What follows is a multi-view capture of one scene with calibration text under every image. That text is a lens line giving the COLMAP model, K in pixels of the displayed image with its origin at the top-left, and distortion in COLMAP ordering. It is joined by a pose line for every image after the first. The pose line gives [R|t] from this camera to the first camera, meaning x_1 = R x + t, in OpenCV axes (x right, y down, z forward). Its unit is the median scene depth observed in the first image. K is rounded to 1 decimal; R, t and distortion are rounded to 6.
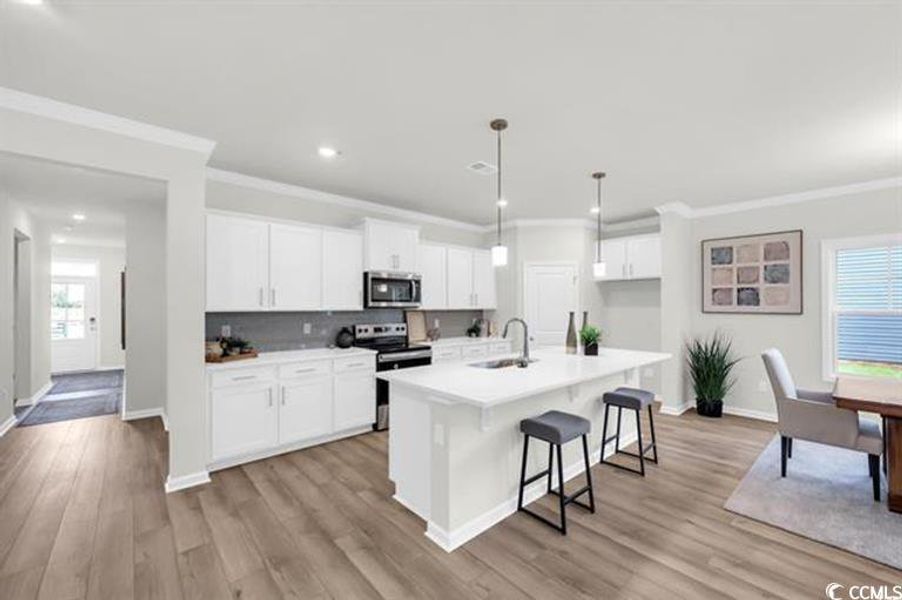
lens RADIAL K [[361.8, 0, 451.1], [0, 361.8, 306.1], [0, 0, 1]] dist [-0.001233, 0.000077]
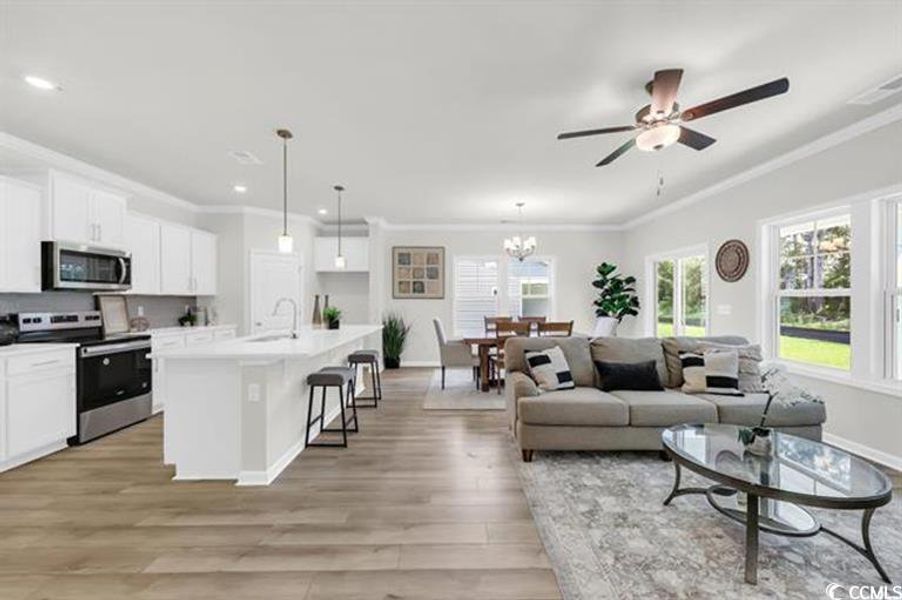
lens RADIAL K [[361.8, 0, 451.1], [0, 361.8, 306.1], [0, 0, 1]] dist [-0.001233, 0.000077]
pose [[0.665953, -0.013900, 0.745865, -0.233384], [0.001421, 0.999848, 0.017364, 0.027871], [-0.745993, -0.010503, 0.665871, -0.123317]]
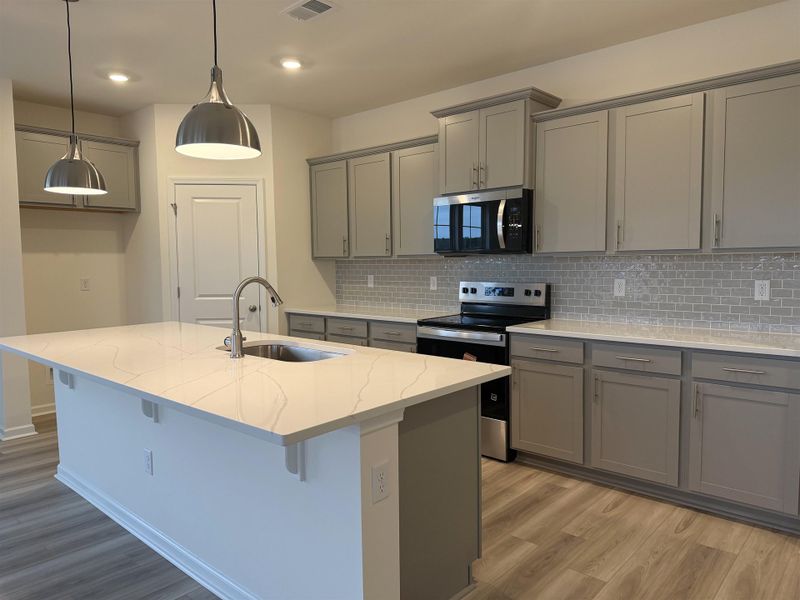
lens RADIAL K [[550.9, 0, 387.7], [0, 550.9, 298.6], [0, 0, 1]] dist [0.029542, -0.003351]
pose [[0.099531, 0.066640, -0.992800, 0.742909], [0.014780, 0.997546, 0.068440, 0.013730], [0.994925, -0.021486, 0.098301, 0.795014]]
